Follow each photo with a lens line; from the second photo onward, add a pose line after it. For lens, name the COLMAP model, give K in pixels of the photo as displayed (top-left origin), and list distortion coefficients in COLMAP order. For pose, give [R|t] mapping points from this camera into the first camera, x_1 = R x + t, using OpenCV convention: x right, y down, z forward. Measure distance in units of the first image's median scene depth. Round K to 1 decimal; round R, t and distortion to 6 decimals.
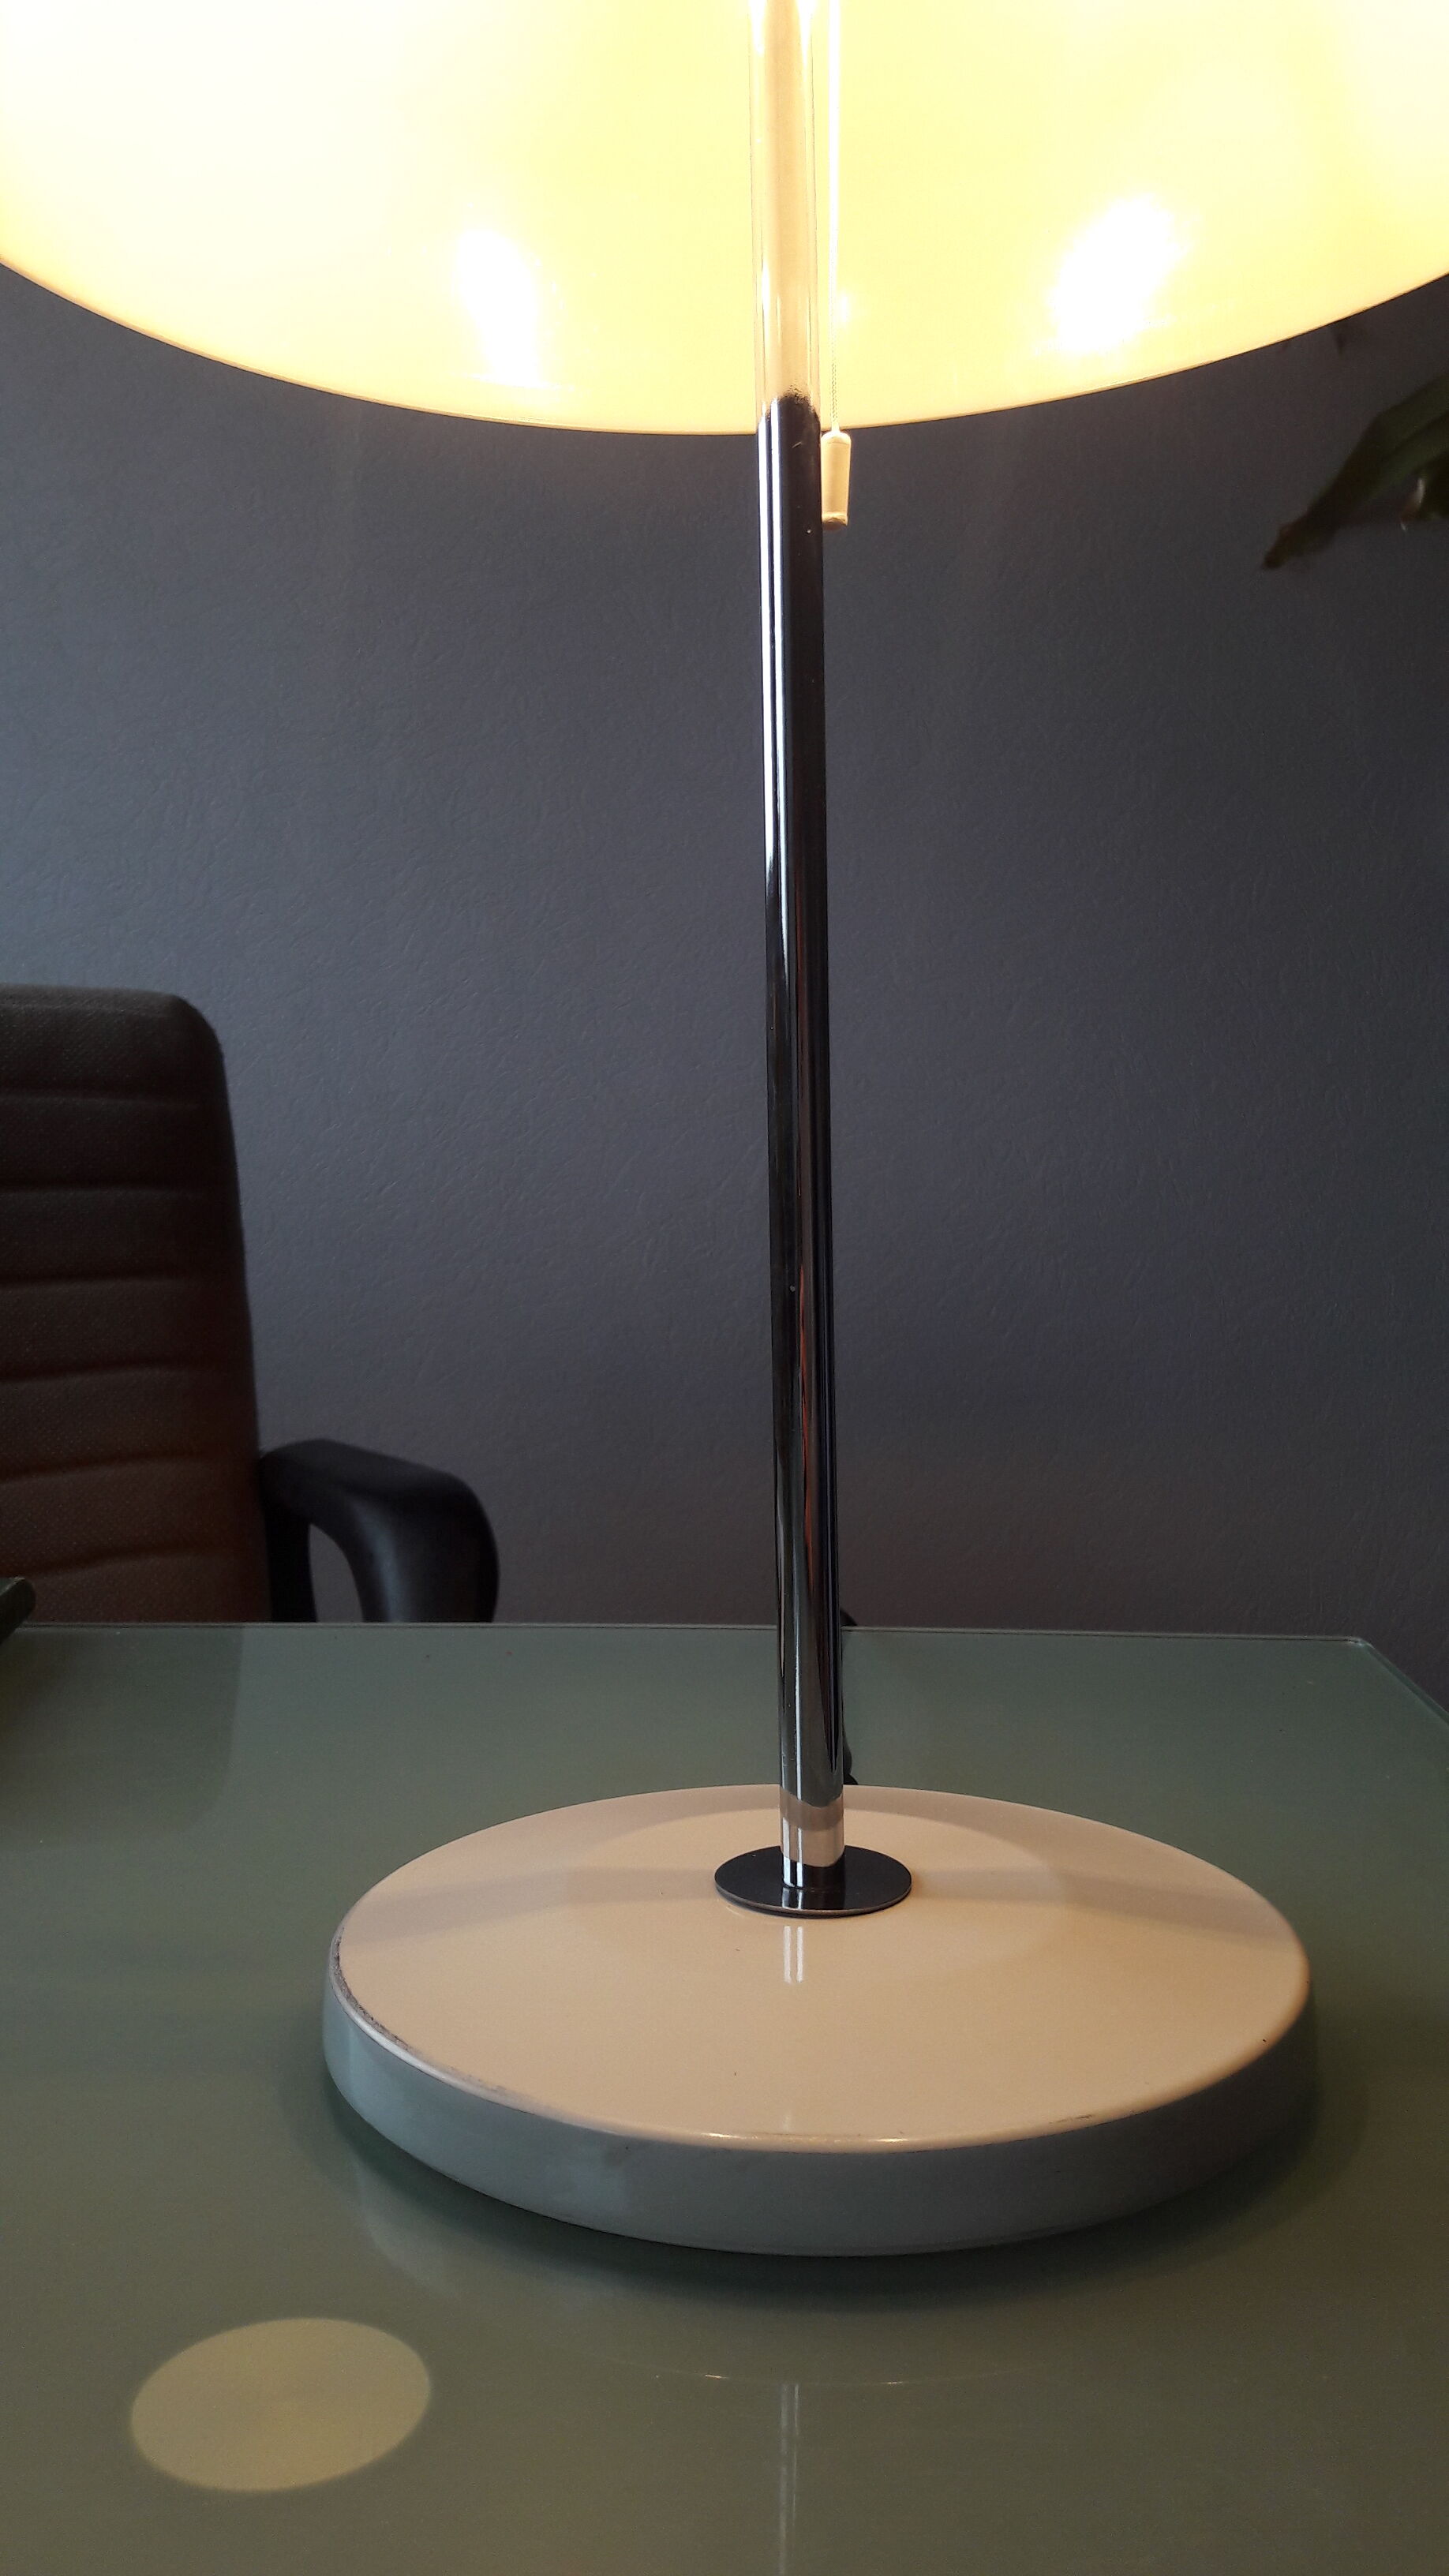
lens RADIAL K [[1998.8, 0, 775.2], [0, 1998.8, 1278.9], [0, 0, 1]] dist [0.054026, -0.005776]
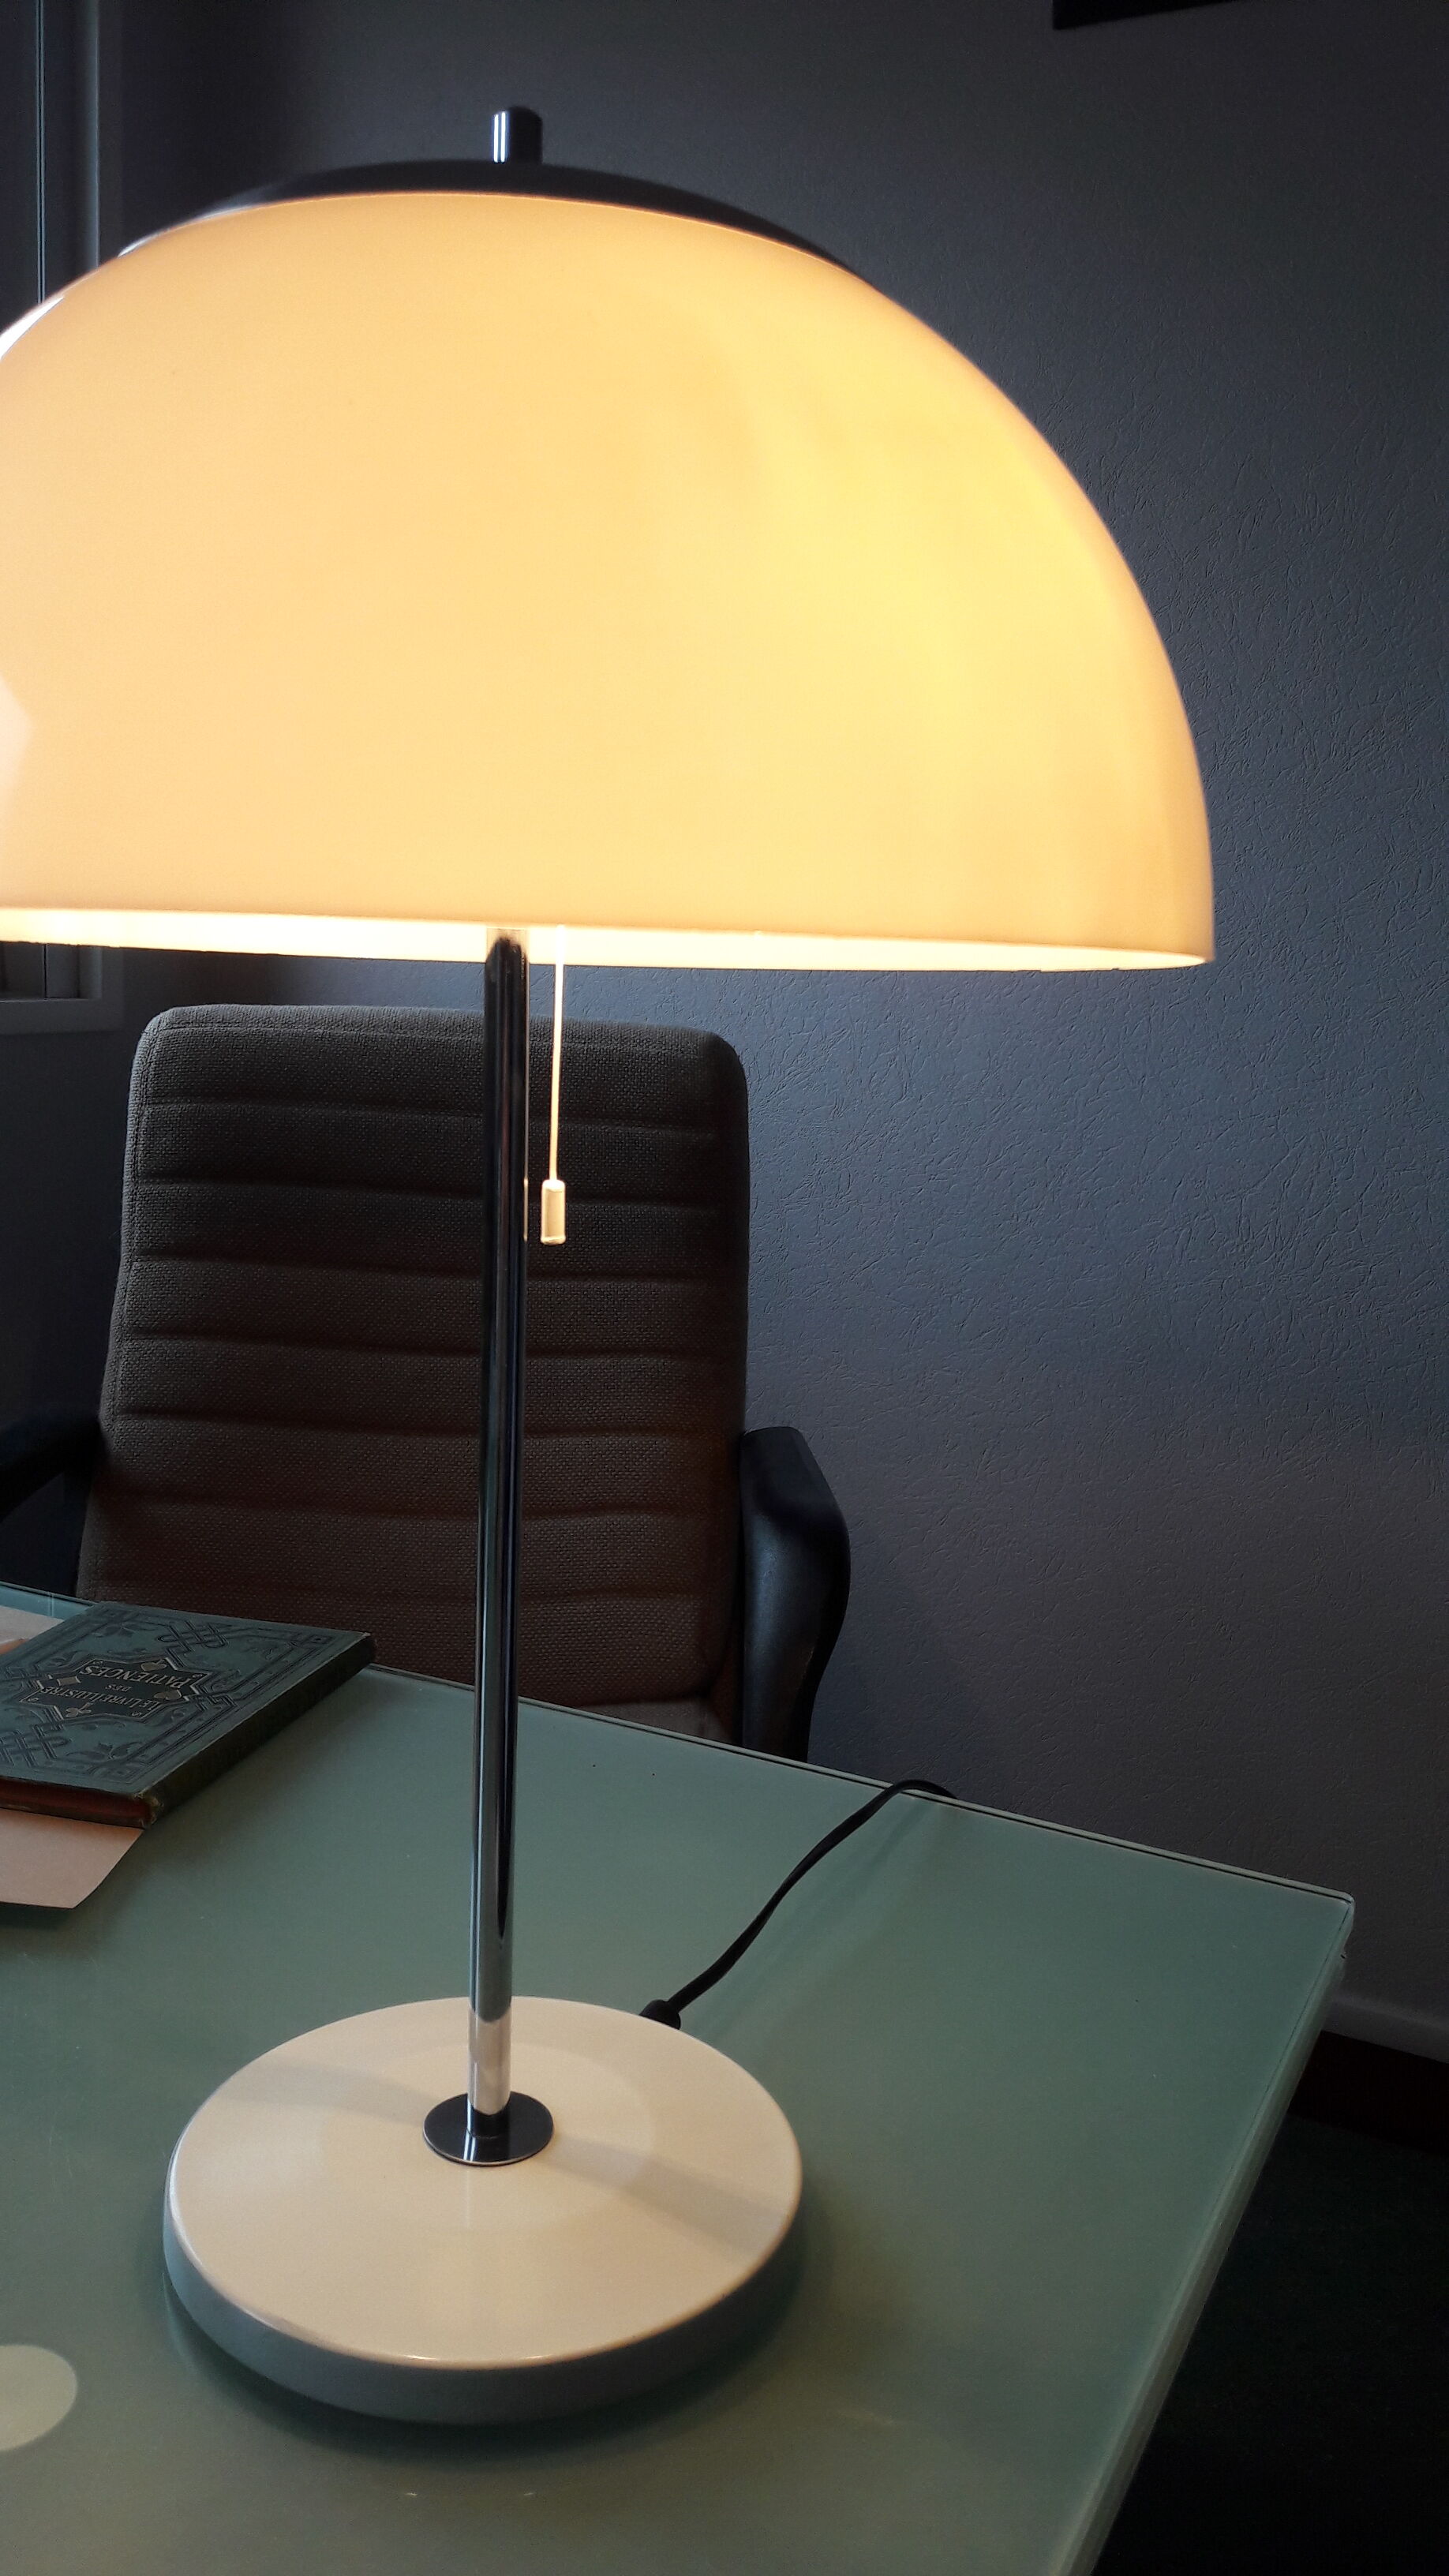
lens RADIAL K [[1998.8, 0, 723.3], [0, 1998.8, 1305.7], [0, 0, 1]] dist [0.054026, -0.005776]
pose [[0.910024, 0.114480, -0.398436, 0.201823], [-0.066598, 0.989003, 0.132054, -0.147866], [0.409172, -0.093637, 0.907640, -0.074381]]
